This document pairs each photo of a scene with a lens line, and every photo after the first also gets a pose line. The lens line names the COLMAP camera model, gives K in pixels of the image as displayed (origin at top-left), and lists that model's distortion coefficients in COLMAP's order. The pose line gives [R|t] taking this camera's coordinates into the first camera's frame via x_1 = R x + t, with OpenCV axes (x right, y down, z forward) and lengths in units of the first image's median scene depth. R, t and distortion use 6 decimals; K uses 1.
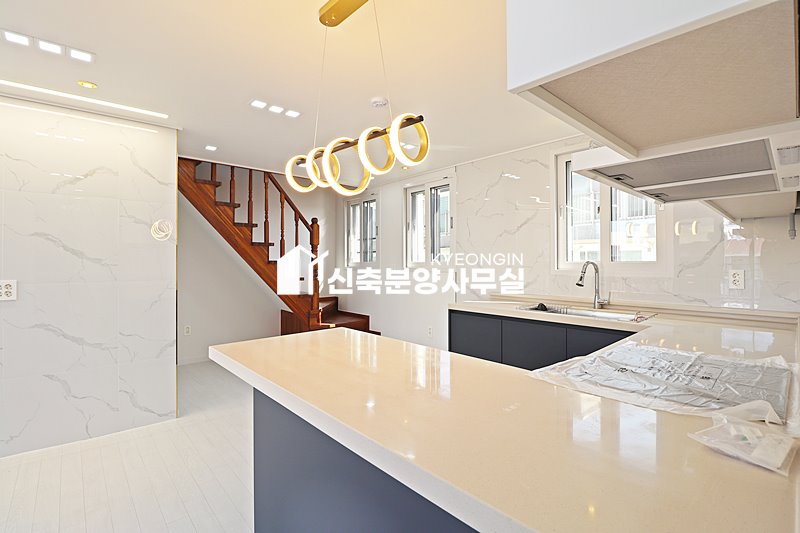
lens RADIAL K [[370.5, 0, 399.6], [0, 370.5, 257.6], [0, 0, 1]] dist [-0.006398, -0.007156]
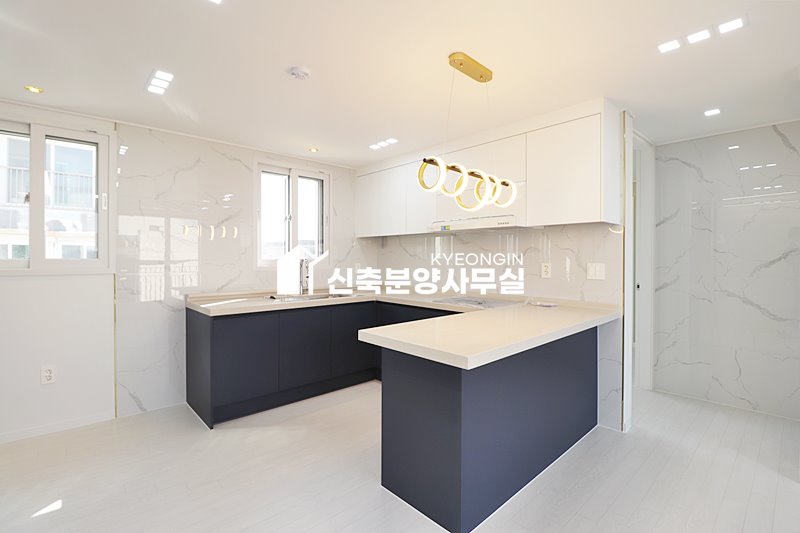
lens RADIAL K [[370.5, 0, 398.4], [0, 370.5, 258.2], [0, 0, 1]] dist [-0.006398, -0.007156]
pose [[-0.010895, 0.002065, 0.999939, -0.486488], [-0.013146, 0.999911, -0.002208, 0.004447], [-0.999854, -0.013169, -0.010867, 0.411627]]
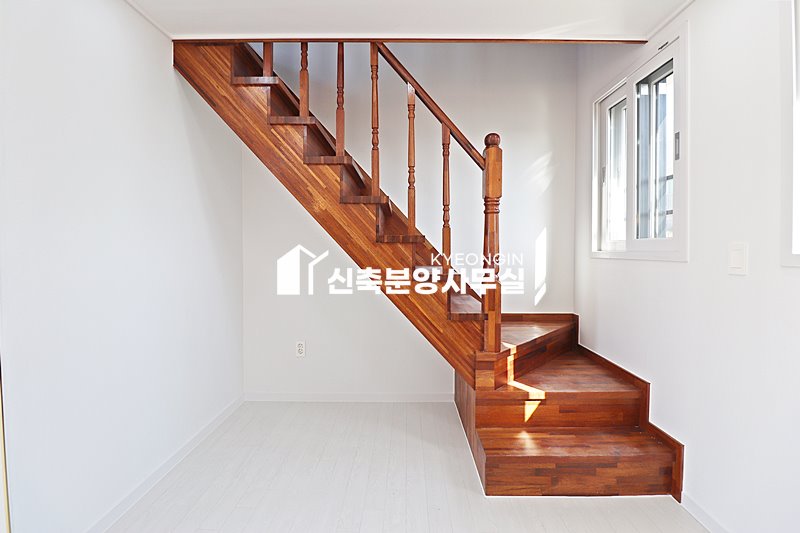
lens RADIAL K [[370.5, 0, 402.0], [0, 370.5, 258.8], [0, 0, 1]] dist [-0.006398, -0.007156]
pose [[0.741973, 0.018162, -0.670184, -0.021921], [0.005485, 0.999435, 0.033157, 0.021246], [0.670408, -0.028278, 0.741454, 0.638050]]
